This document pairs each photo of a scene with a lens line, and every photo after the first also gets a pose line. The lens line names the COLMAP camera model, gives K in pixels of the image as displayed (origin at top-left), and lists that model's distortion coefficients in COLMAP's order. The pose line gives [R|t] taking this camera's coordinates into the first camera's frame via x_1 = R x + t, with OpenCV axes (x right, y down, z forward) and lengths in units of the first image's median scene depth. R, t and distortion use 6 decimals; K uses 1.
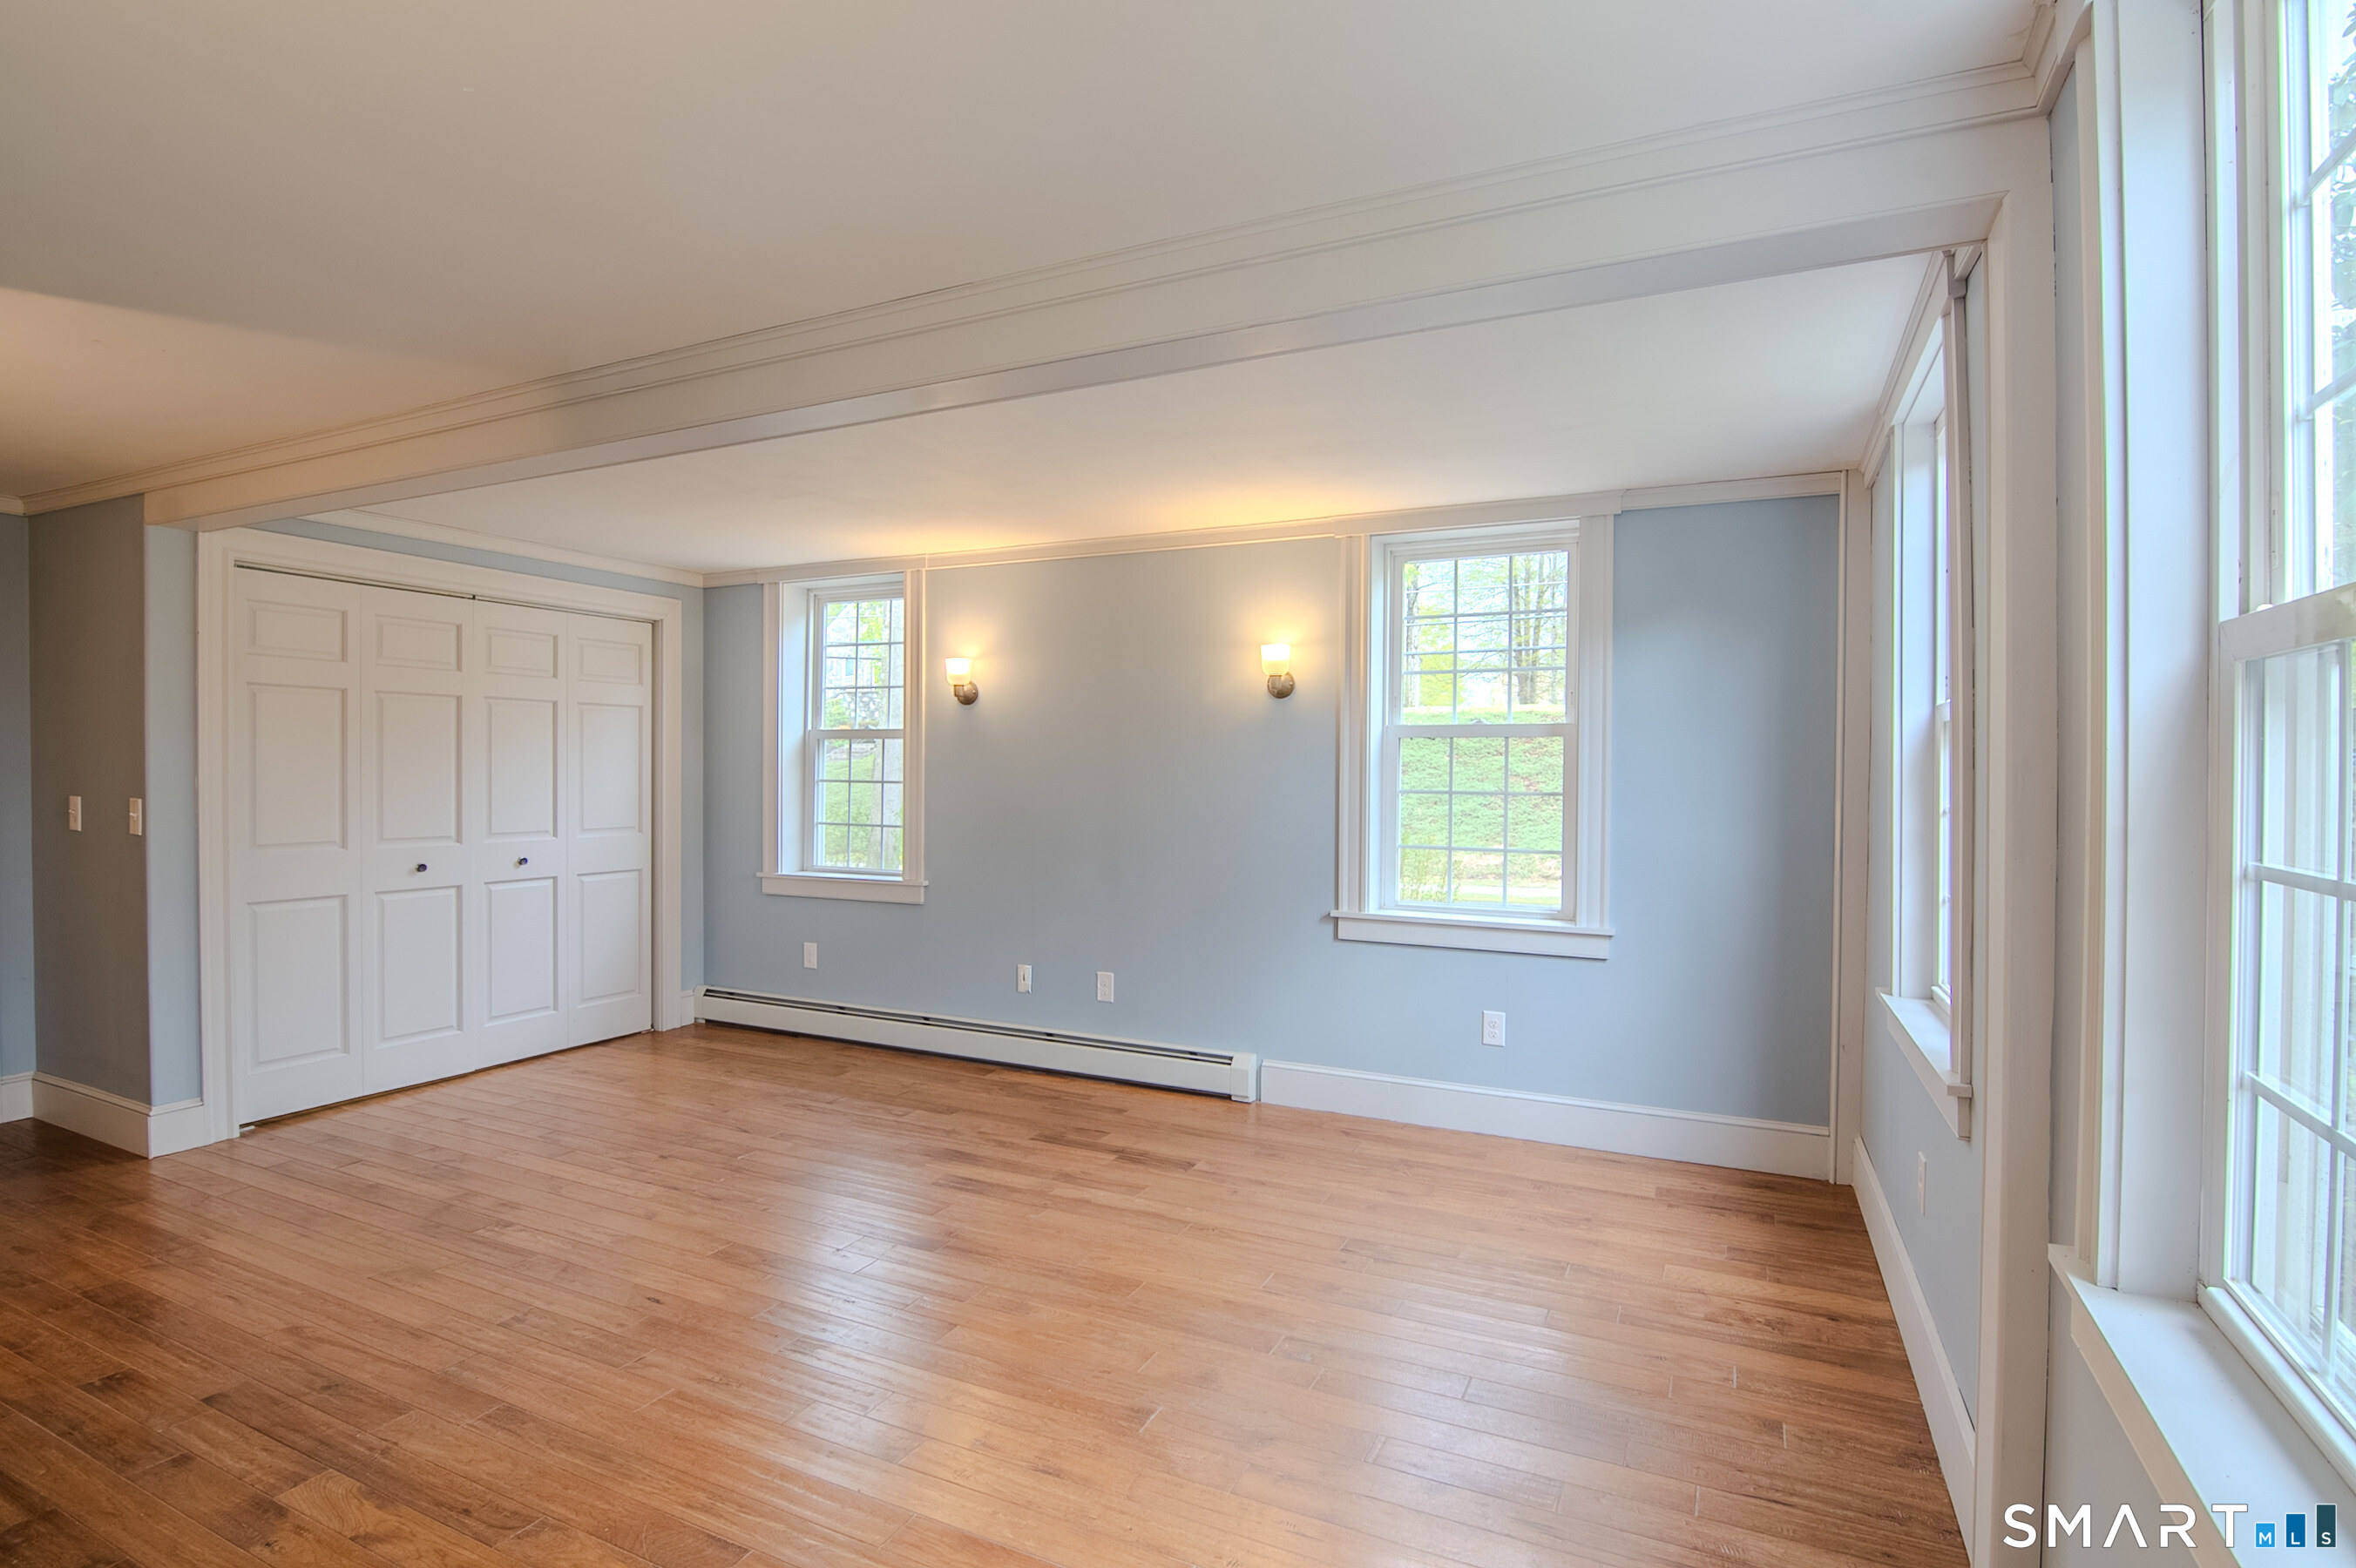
lens RADIAL K [[1158.7, 0, 1178.0], [0, 1158.7, 784.0], [0, 0, 1]] dist [-0.024670, 0.000293]
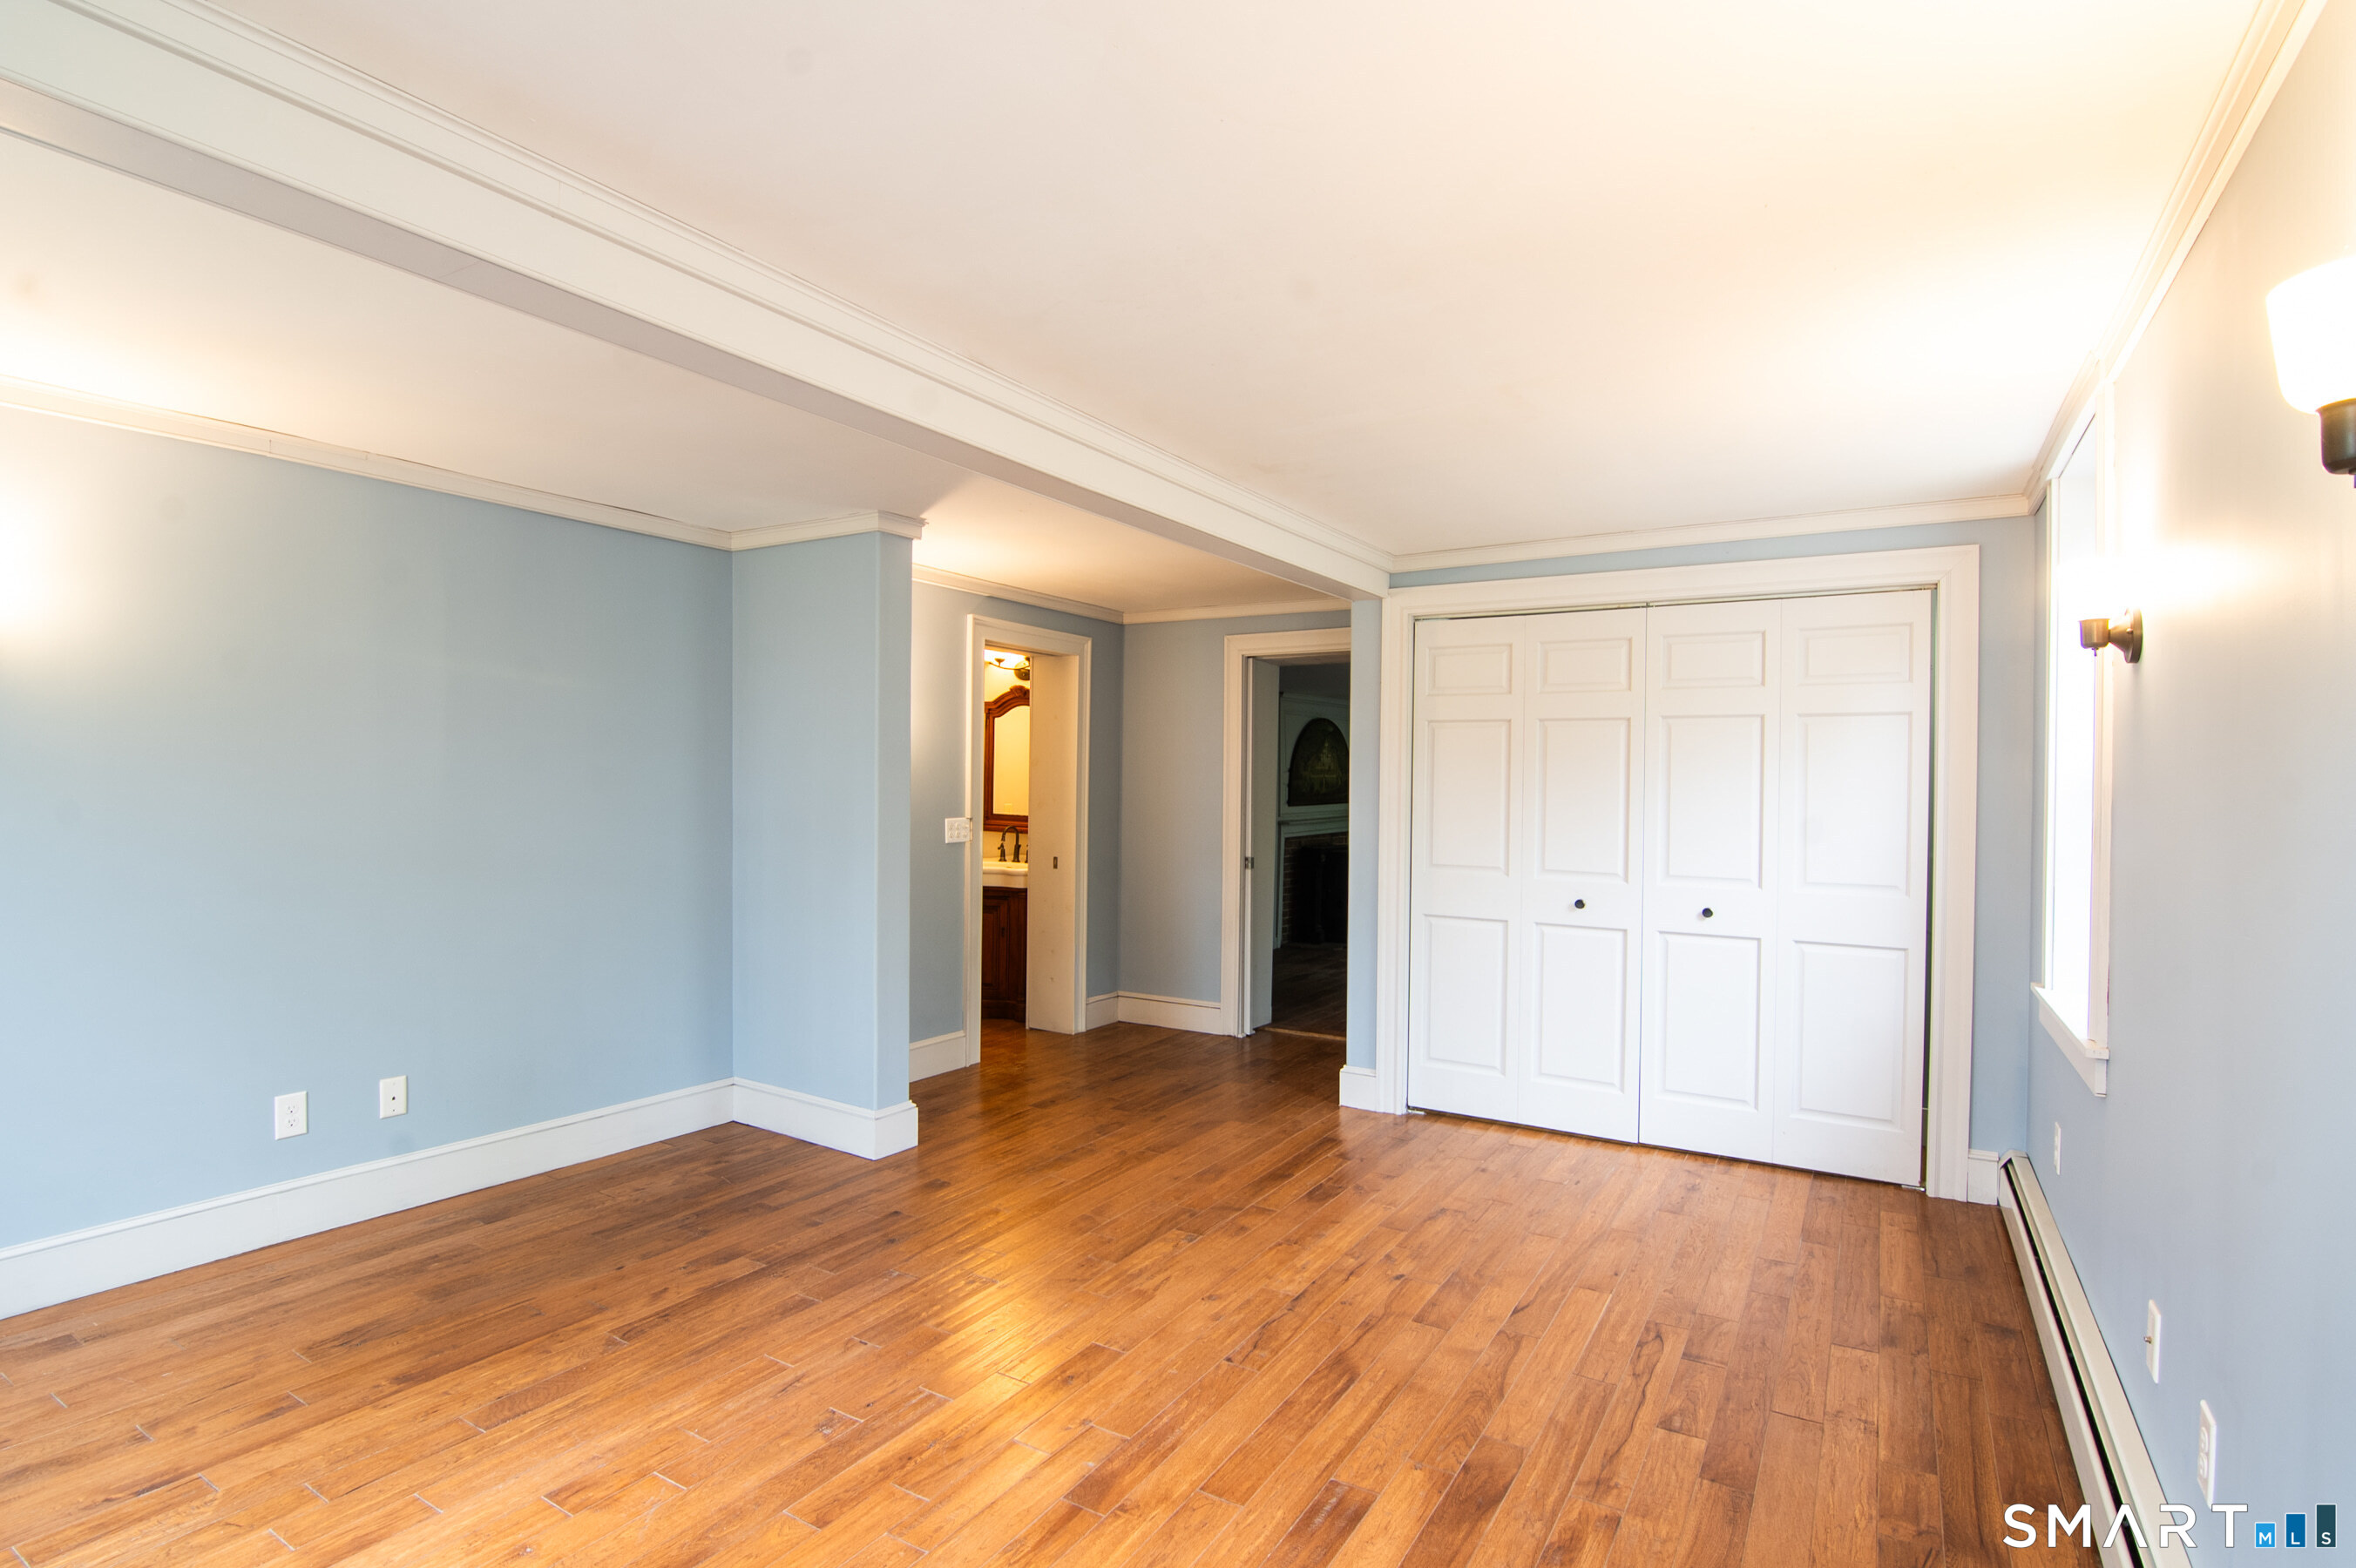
lens RADIAL K [[1158.7, 0, 1178.0], [0, 1158.7, 784.0], [0, 0, 1]] dist [-0.024670, 0.000293]
pose [[-0.107426, -0.007522, -0.994185, 0.351944], [-0.025627, 0.999660, -0.004794, -0.013558], [0.993883, 0.024963, -0.107583, 0.860522]]
